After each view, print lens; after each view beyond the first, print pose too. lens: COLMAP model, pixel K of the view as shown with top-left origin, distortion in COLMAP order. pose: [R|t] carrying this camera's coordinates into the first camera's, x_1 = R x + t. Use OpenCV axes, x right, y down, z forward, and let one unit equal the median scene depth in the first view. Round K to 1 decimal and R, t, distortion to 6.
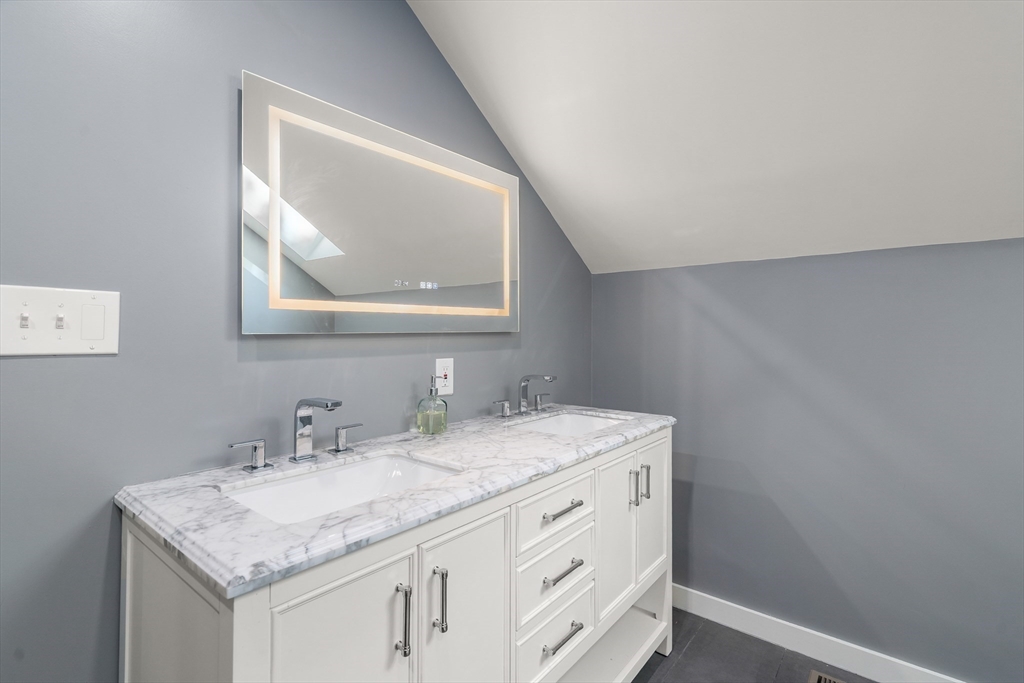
lens RADIAL K [[479.1, 0, 515.9], [0, 479.1, 333.8], [0, 0, 1]] dist [0.001043, 0.000379]
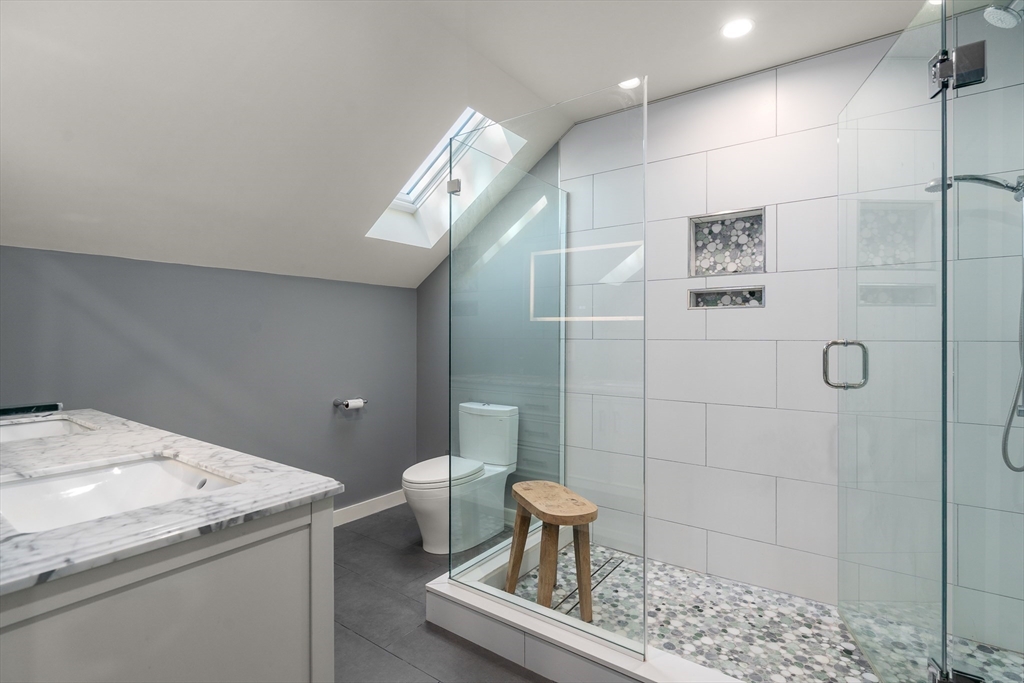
lens RADIAL K [[479.1, 0, 515.9], [0, 479.1, 333.8], [0, 0, 1]] dist [0.001043, 0.000379]
pose [[-0.053263, -0.002194, 0.998578, -1.578723], [-0.010093, 0.999948, 0.001659, 0.027454], [-0.998530, -0.009990, -0.053282, 0.388386]]
